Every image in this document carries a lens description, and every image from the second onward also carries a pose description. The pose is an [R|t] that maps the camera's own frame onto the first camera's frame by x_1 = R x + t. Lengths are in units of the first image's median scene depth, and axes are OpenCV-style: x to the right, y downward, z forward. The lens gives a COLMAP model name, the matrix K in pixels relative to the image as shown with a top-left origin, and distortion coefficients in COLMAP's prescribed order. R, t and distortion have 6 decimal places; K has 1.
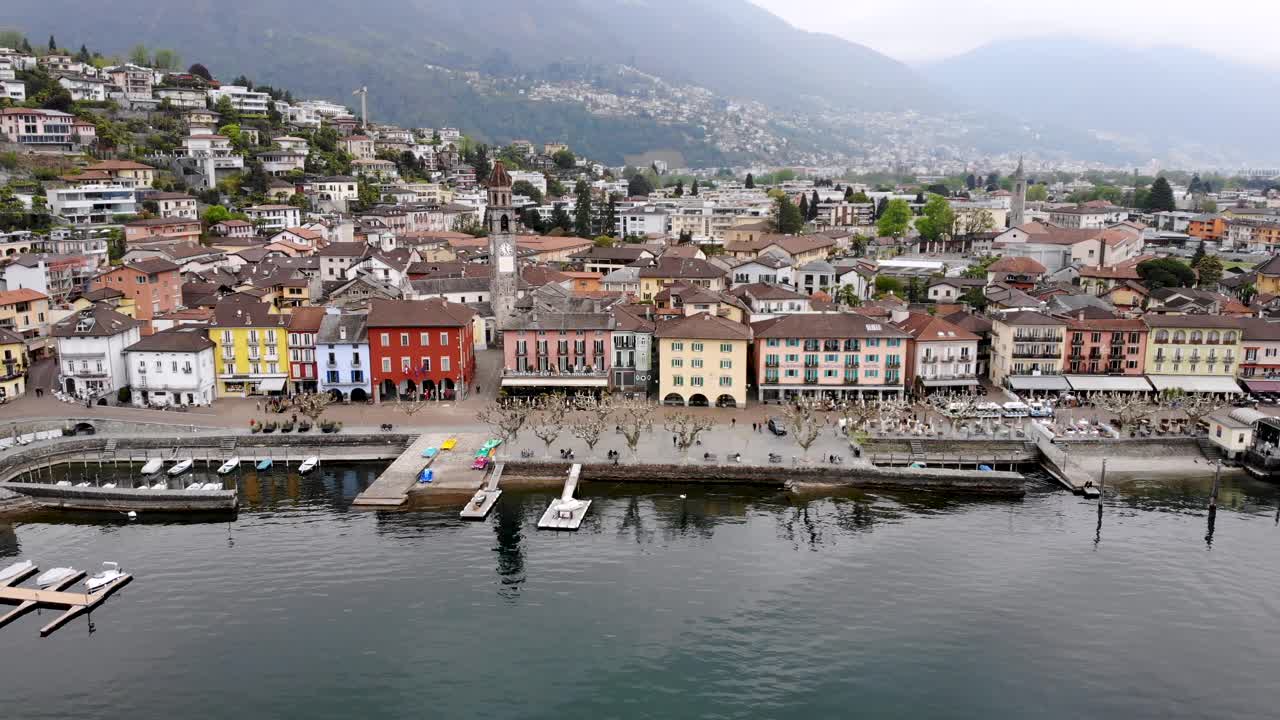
lens RADIAL K [[1008.3, 0, 640.0], [0, 1008.3, 360.0], [0, 0, 1]] dist [0.157746, -0.365538]
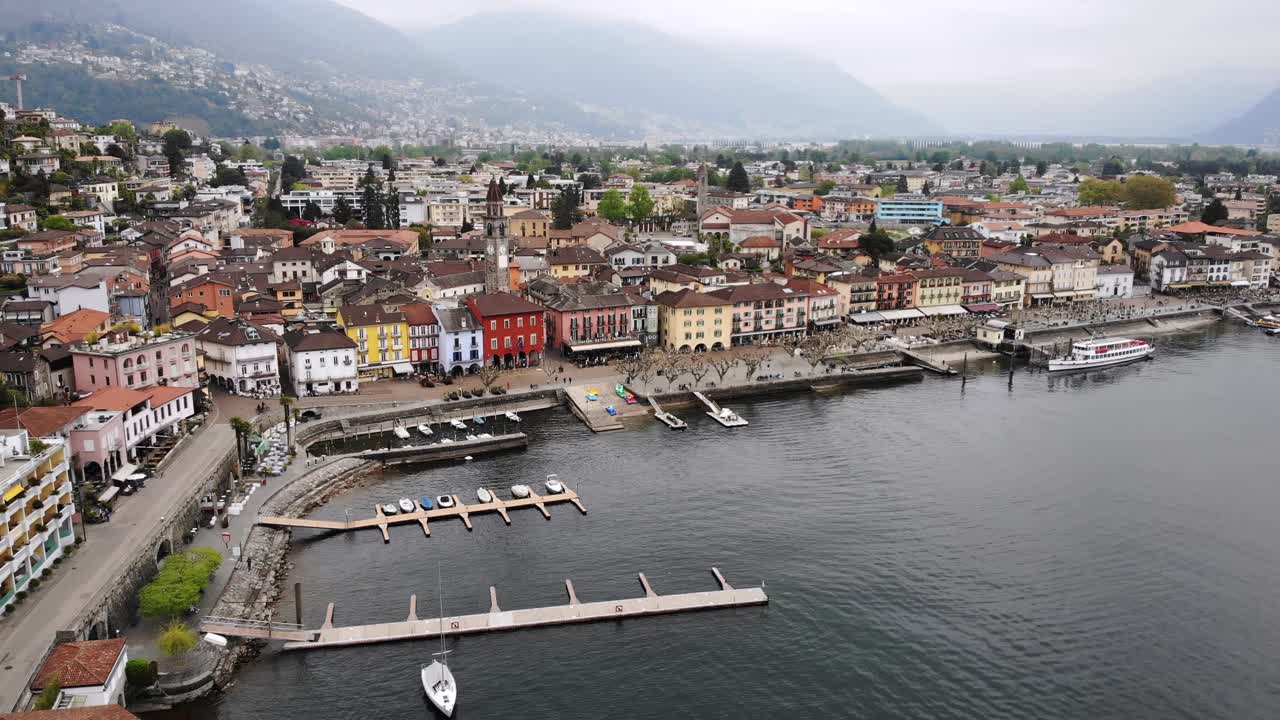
lens RADIAL K [[1008.3, 0, 640.0], [0, 1008.3, 360.0], [0, 0, 1]] dist [0.157746, -0.365538]
pose [[0.879509, -0.101305, 0.464975, -0.688208], [0.085017, 0.994809, 0.055930, -0.031595], [-0.468227, -0.009661, 0.883556, -0.257722]]
